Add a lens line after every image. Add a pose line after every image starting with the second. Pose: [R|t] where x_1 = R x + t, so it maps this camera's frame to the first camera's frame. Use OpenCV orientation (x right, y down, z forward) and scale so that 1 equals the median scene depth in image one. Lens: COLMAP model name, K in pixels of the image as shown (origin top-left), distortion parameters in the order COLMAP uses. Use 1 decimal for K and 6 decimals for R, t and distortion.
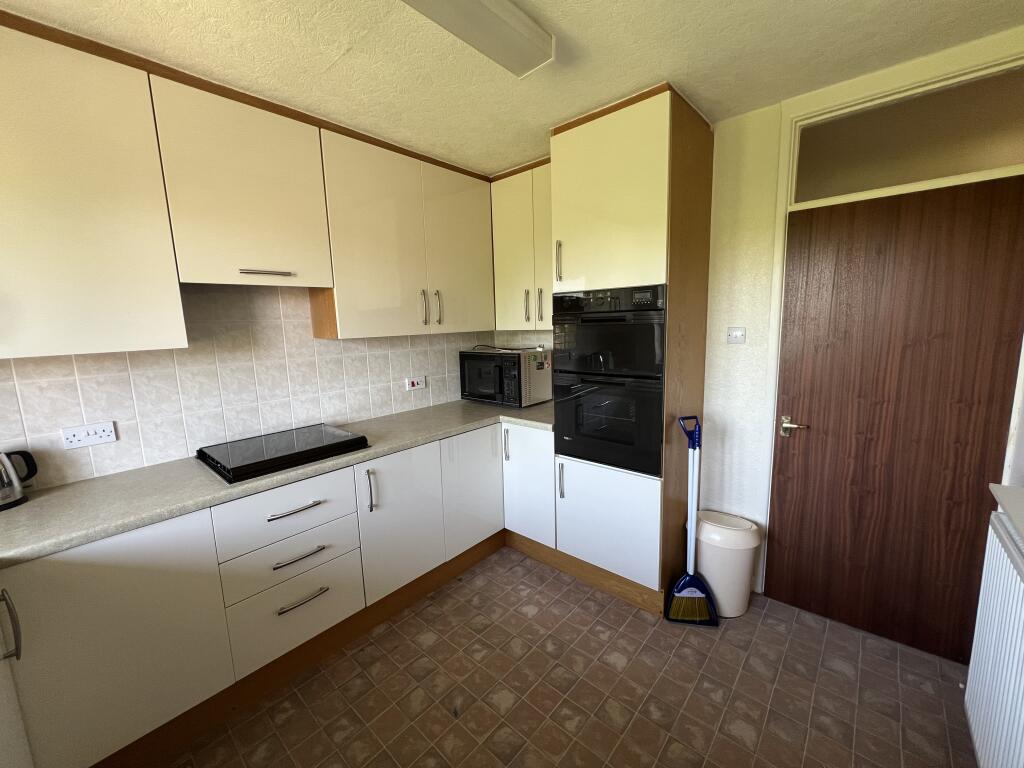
lens RADIAL K [[409.9, 0, 507.7], [0, 409.9, 382.1], [0, 0, 1]] dist [-0.013831, -0.000122]
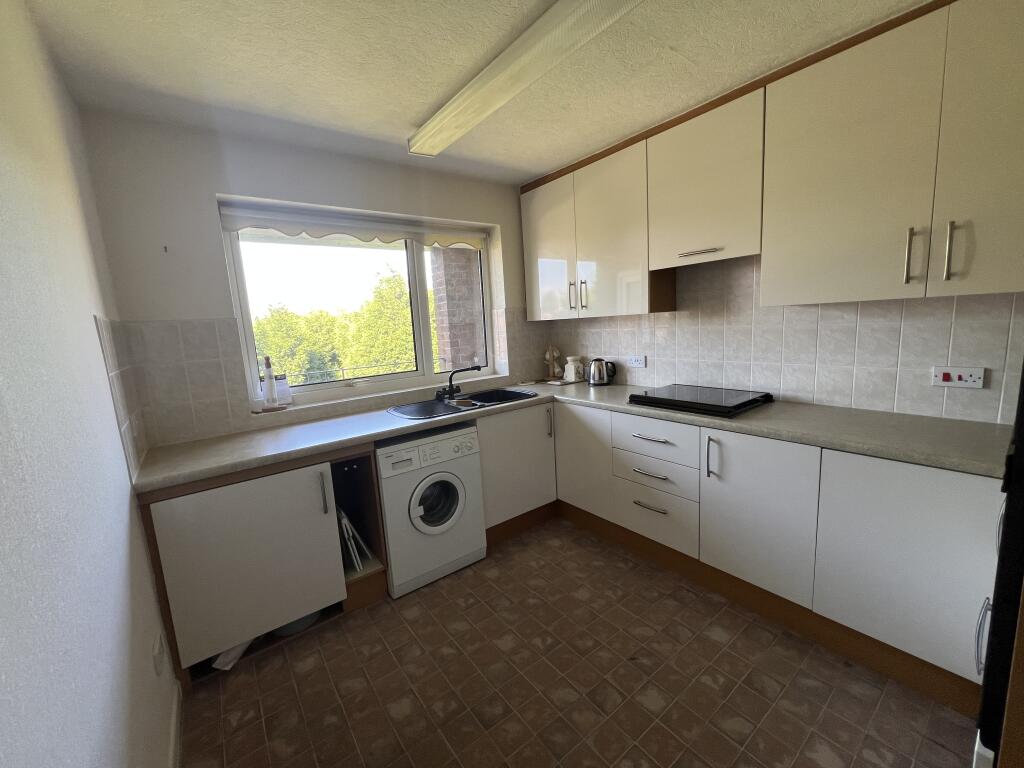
lens RADIAL K [[409.9, 0, 507.9], [0, 409.9, 382.9], [0, 0, 1]] dist [-0.013831, -0.000122]
pose [[-0.199319, 0.186758, -0.961974, 0.715596], [-0.076760, 0.975679, 0.205323, -0.088852], [0.976924, 0.114765, -0.180136, 0.659787]]
